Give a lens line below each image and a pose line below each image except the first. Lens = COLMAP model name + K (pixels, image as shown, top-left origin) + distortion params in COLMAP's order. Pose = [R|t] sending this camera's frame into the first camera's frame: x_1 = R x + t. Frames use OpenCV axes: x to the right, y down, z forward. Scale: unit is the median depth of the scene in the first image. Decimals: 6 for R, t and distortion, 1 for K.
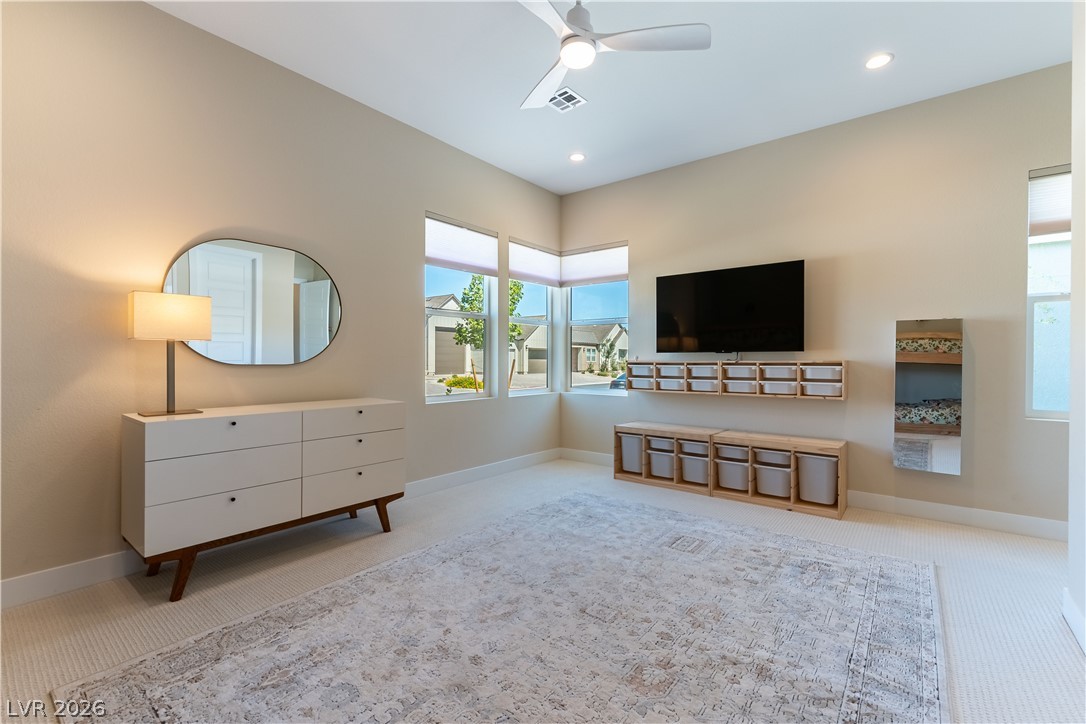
lens RADIAL K [[464.9, 0, 539.0], [0, 464.9, 360.9], [0, 0, 1]] dist [-0.001154, -0.000253]
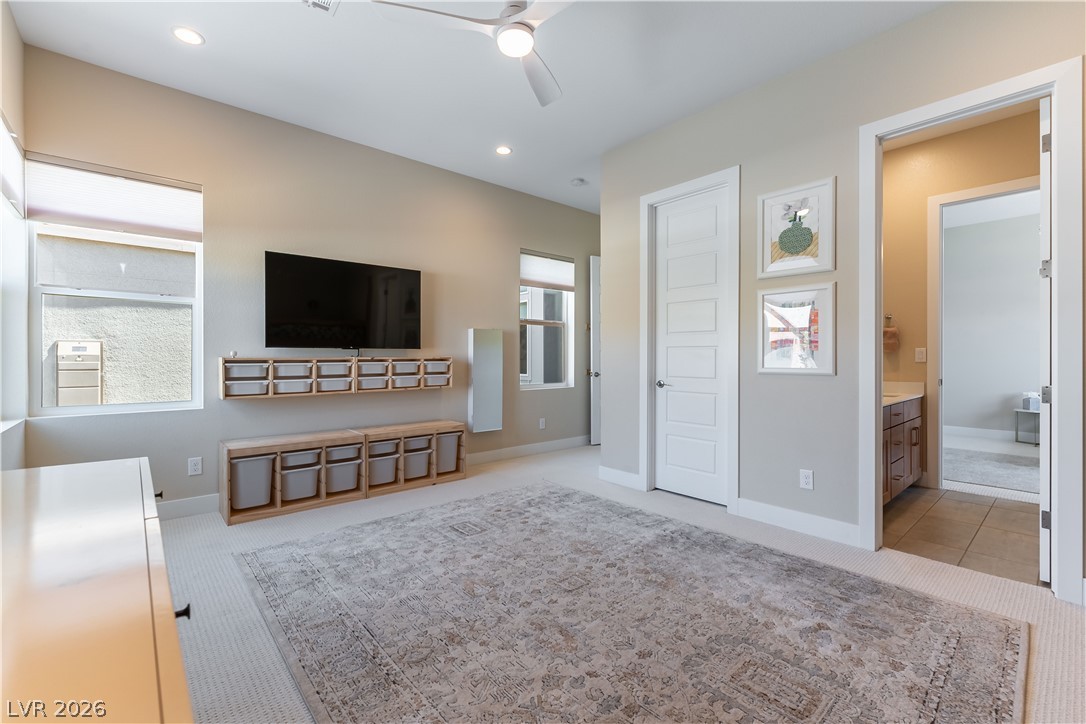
lens RADIAL K [[476.7, 0, 544.6], [0, 476.7, 353.9], [0, 0, 1]] dist [-0.002409, -0.000229]
pose [[0.167807, 0.005955, 0.985802, -0.634789], [0.003981, 0.999970, -0.006718, 0.001024], [-0.985812, 0.005052, 0.167778, 0.554074]]
